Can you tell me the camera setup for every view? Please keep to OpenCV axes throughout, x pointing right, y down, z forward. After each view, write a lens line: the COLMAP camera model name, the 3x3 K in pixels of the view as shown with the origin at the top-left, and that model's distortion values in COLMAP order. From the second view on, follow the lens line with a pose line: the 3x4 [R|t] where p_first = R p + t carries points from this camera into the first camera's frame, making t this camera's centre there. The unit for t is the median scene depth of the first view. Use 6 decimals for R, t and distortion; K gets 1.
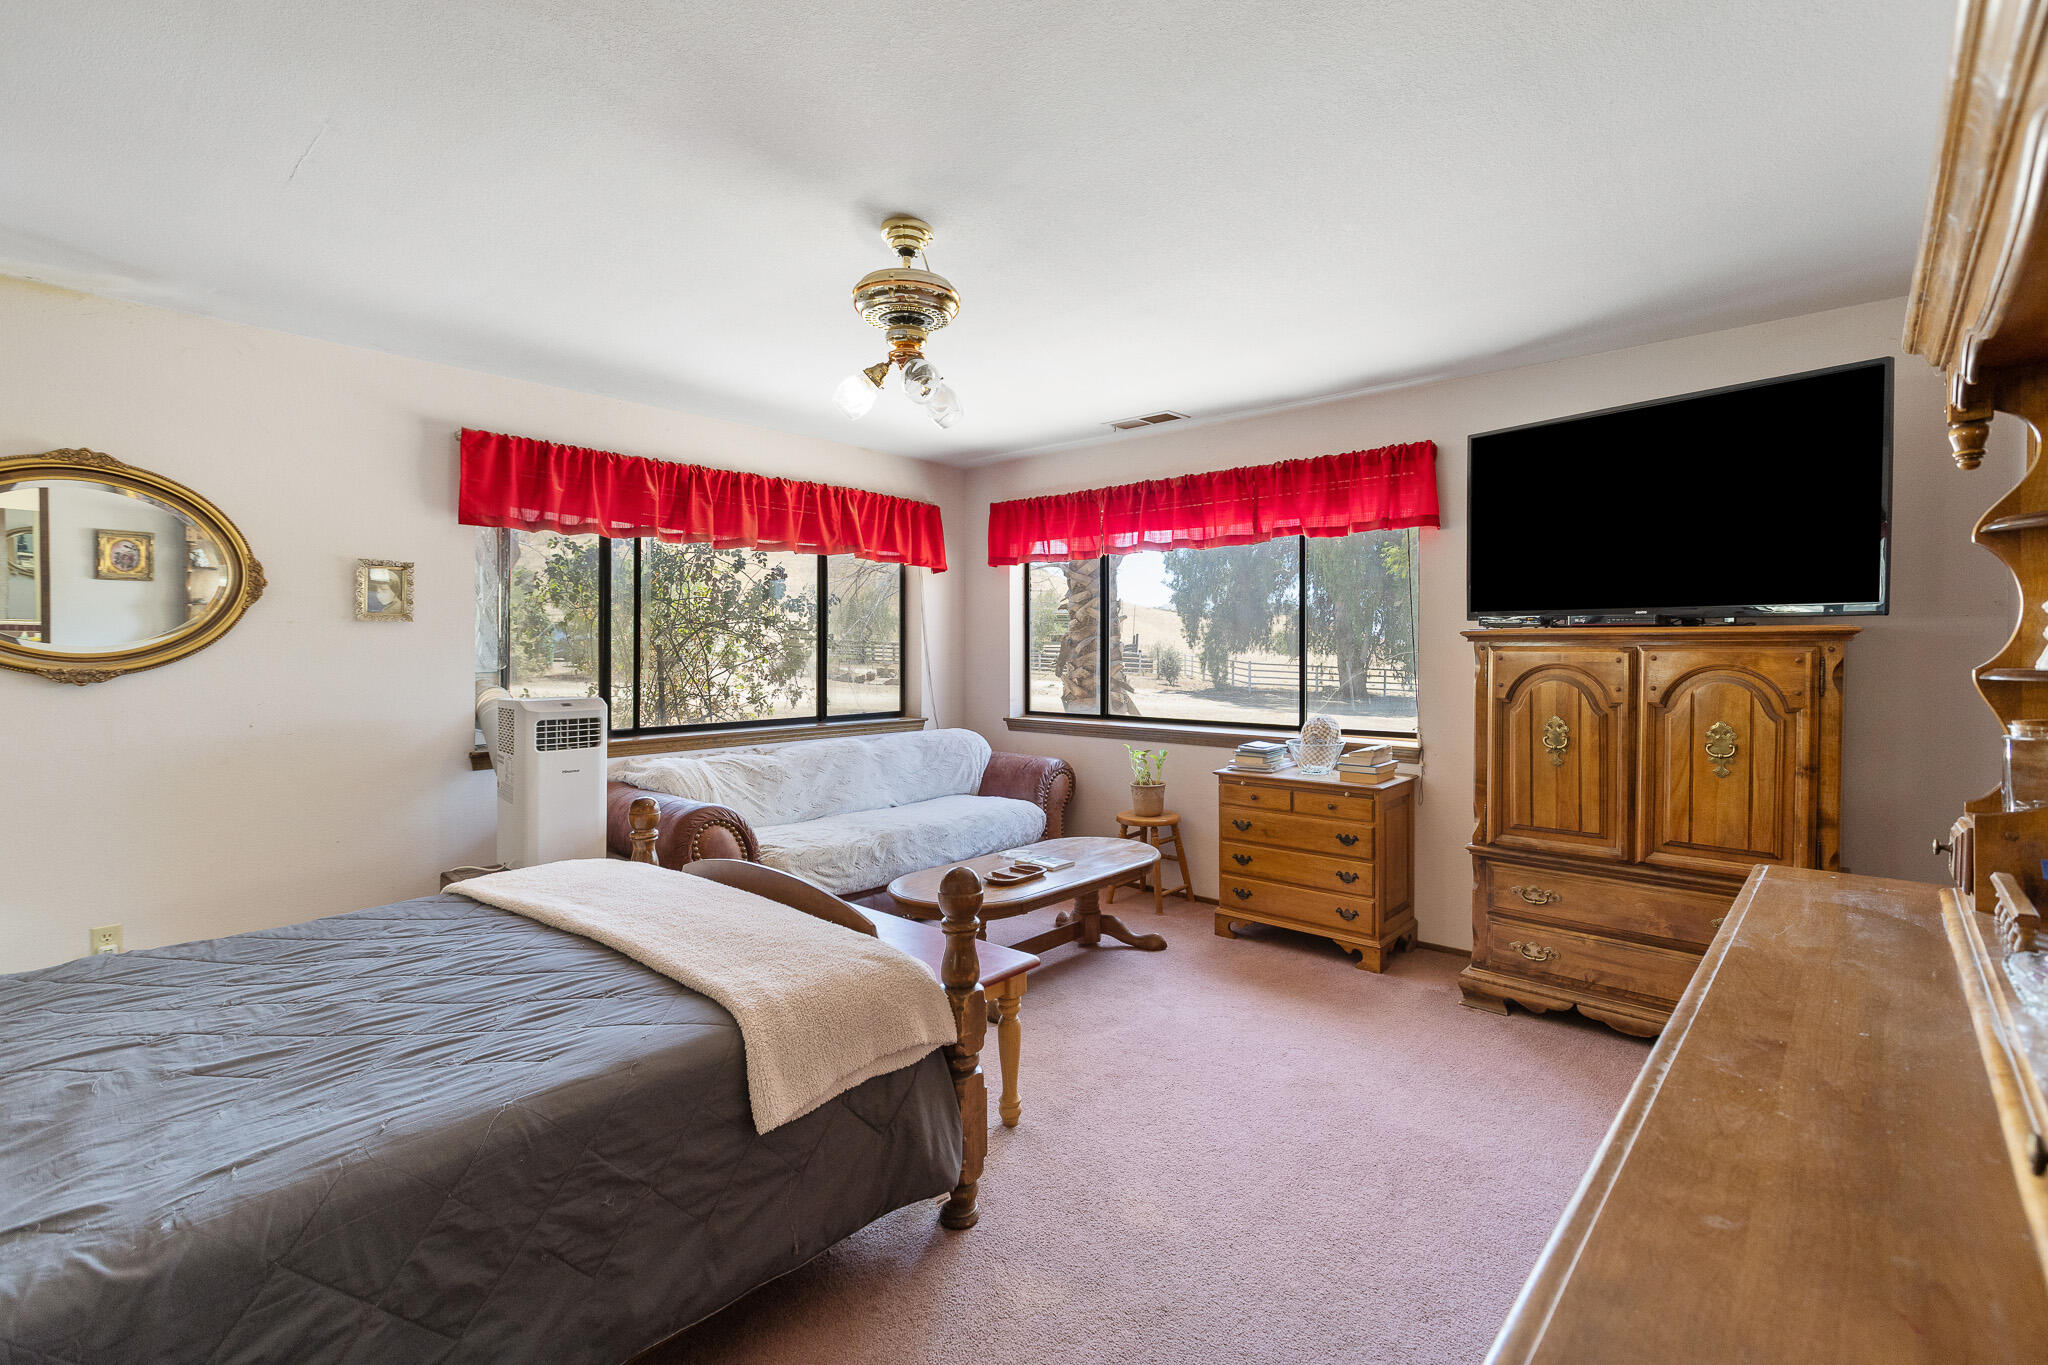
lens RADIAL K [[928.7, 0, 1022.3], [0, 928.7, 653.7], [0, 0, 1]] dist [-0.000810, -0.000068]
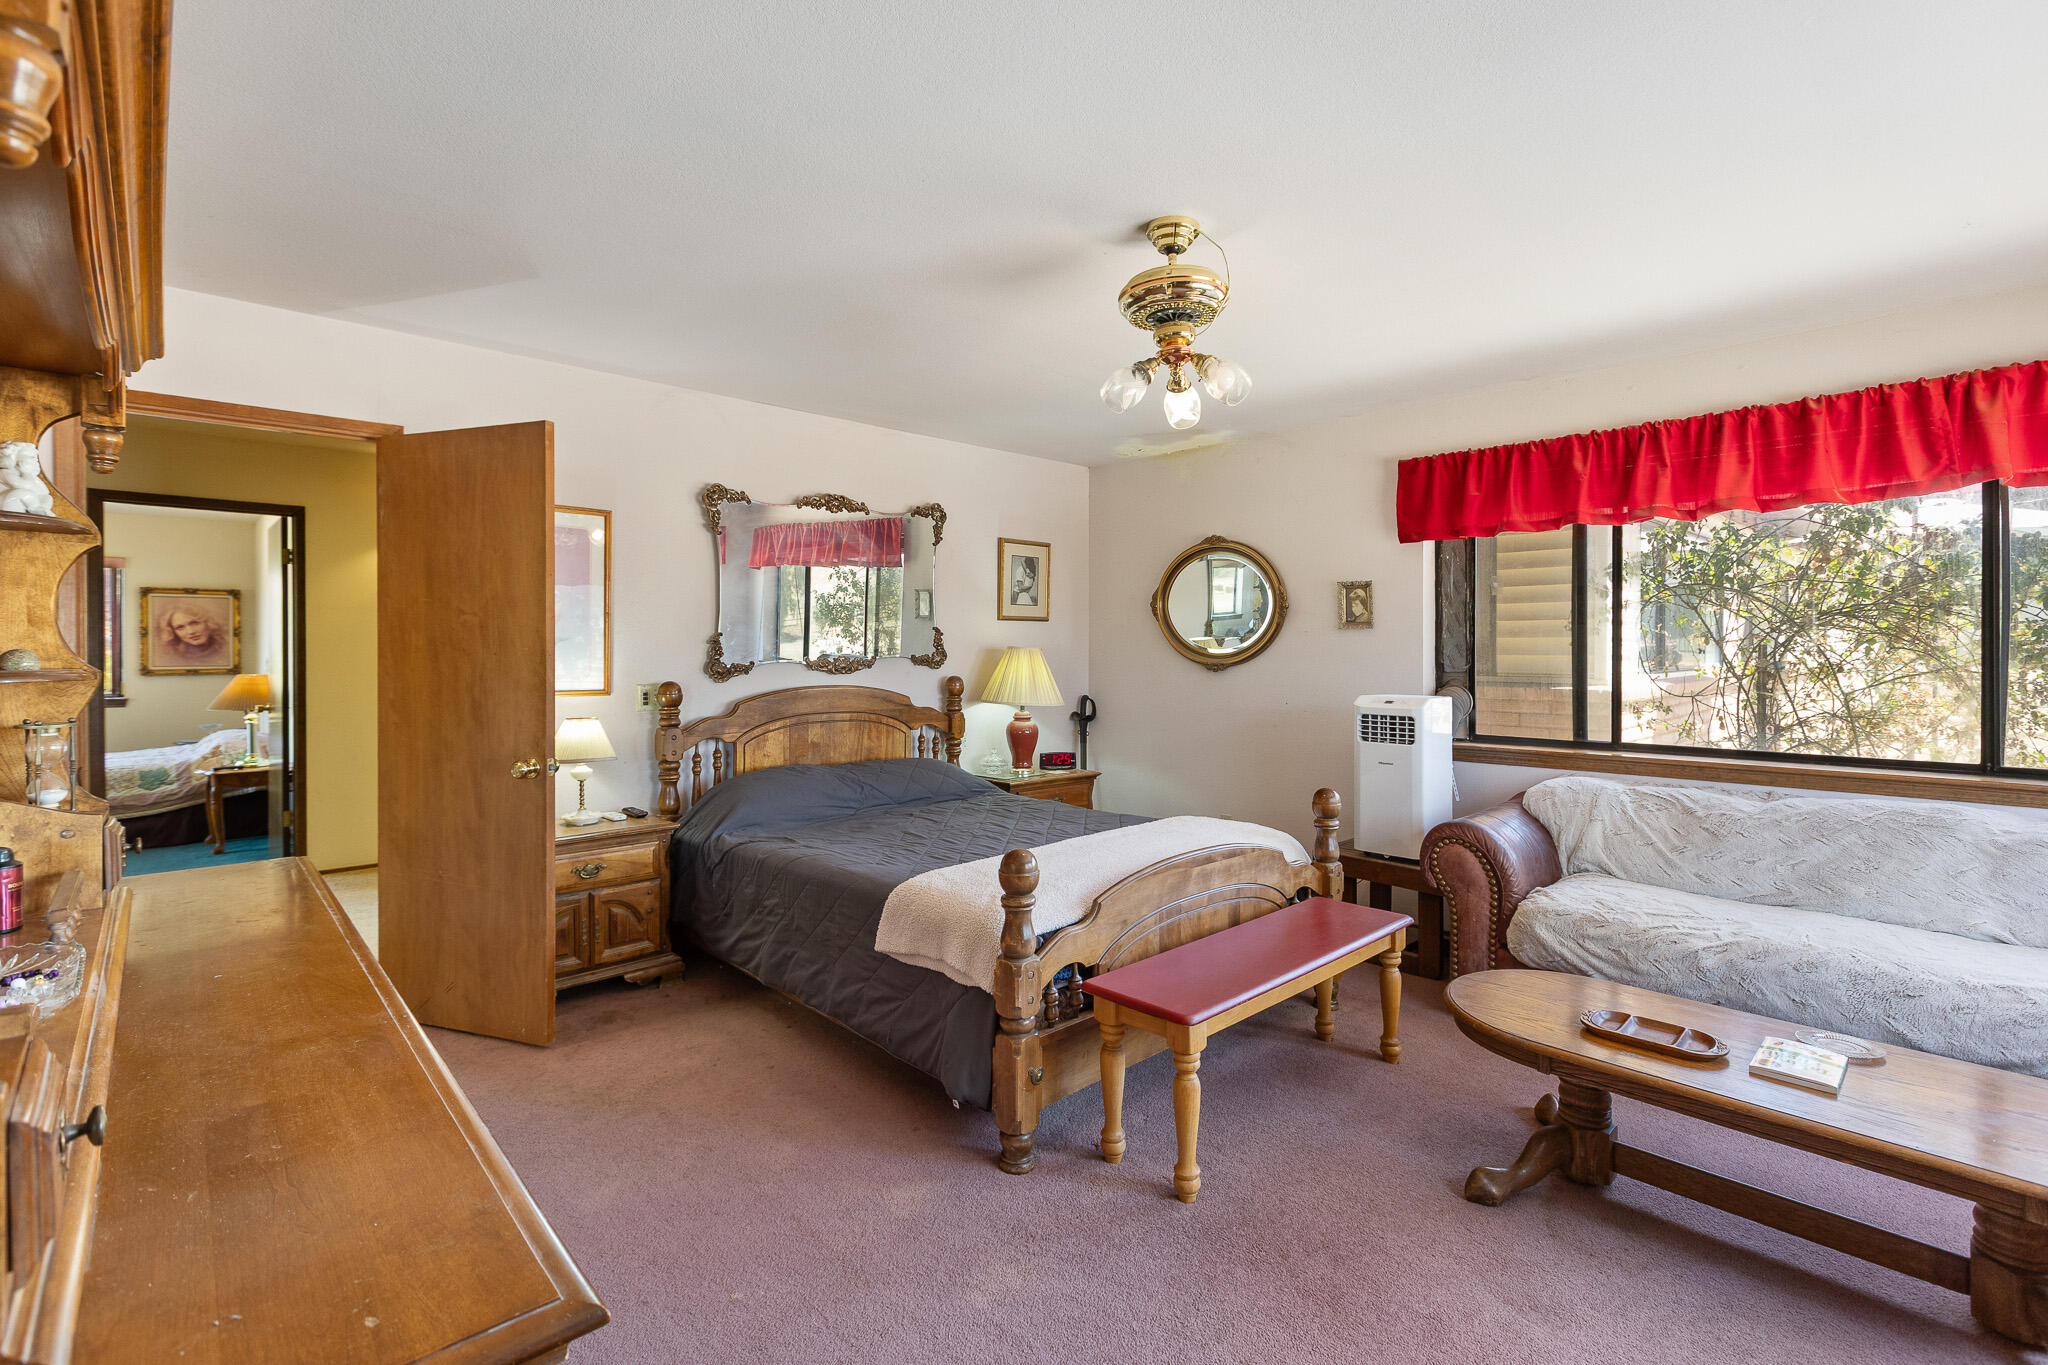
lens RADIAL K [[928.7, 0, 1022.3], [0, 928.7, 653.7], [0, 0, 1]] dist [-0.000810, -0.000068]
pose [[-0.084312, 0.004762, -0.996428, 0.584721], [-0.004779, 0.999975, 0.005183, -0.004840], [0.996428, 0.005199, -0.084287, 0.620488]]
